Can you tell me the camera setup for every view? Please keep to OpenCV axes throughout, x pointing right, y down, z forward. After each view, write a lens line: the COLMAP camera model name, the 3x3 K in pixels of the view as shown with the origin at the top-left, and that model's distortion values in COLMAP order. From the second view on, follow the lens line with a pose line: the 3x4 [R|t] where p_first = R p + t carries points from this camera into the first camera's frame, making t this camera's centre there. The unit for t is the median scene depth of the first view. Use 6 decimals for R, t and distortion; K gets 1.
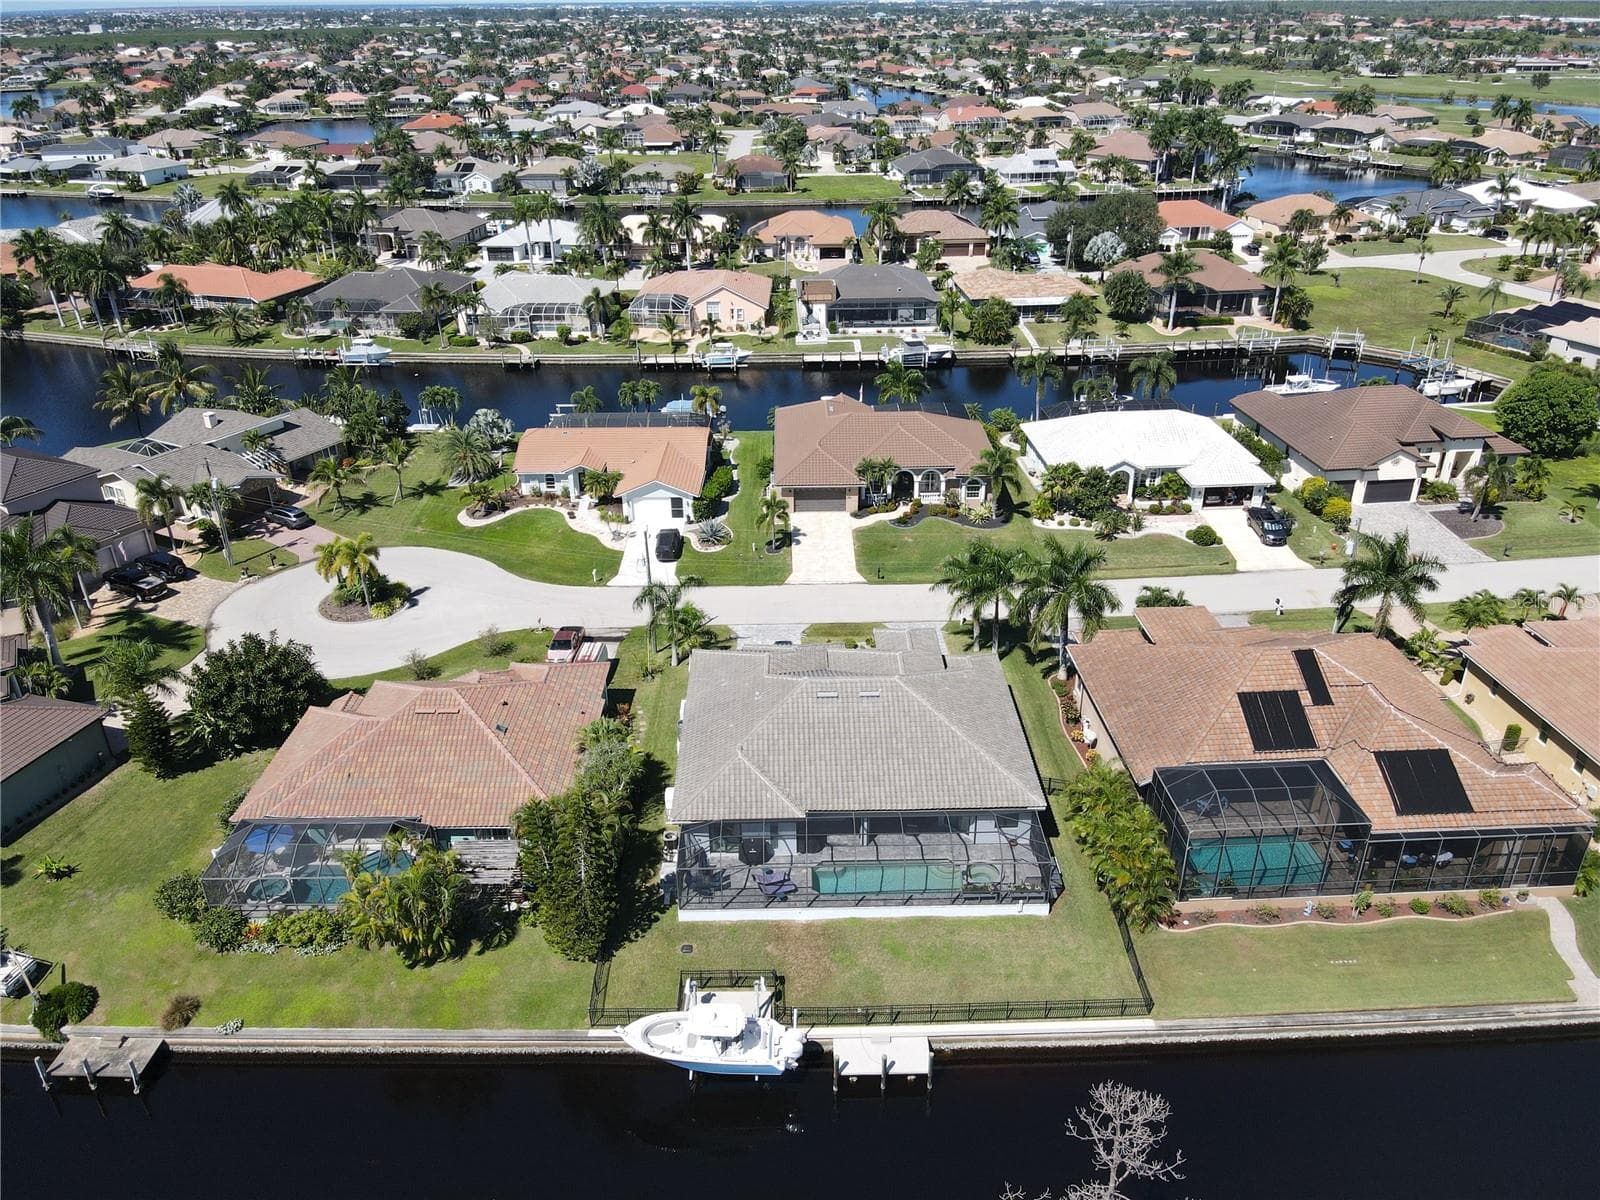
lens RADIAL K [[1174.6, 0, 800.0], [0, 1174.6, 600.0], [0, 0, 1]] dist [0.014122, 0.003793]
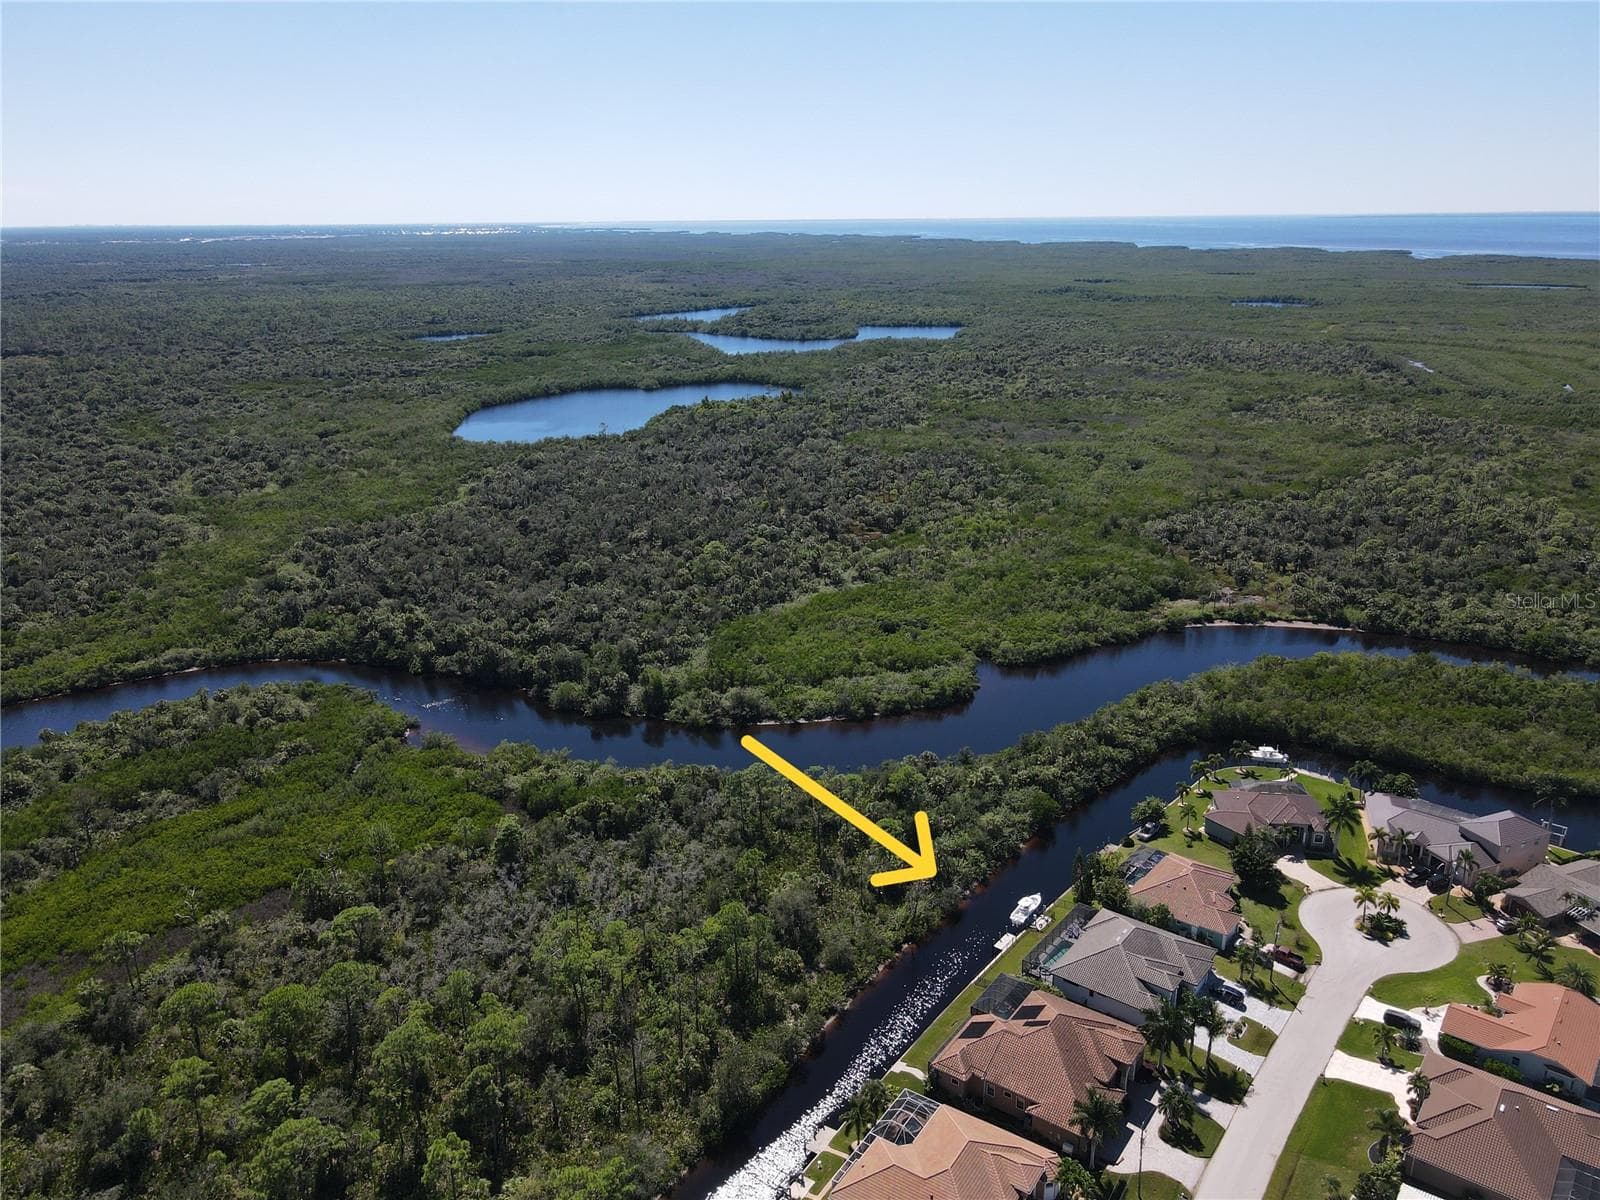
lens RADIAL K [[1179.7, 0, 800.0], [0, 1179.7, 600.0], [0, 0, 1]] dist [-0.004055, 0.034789]
pose [[-0.626217, 0.255954, -0.736437, 0.887644], [-0.344202, 0.756777, 0.555710, -0.673979], [0.699555, 0.601478, -0.385807, 0.431541]]
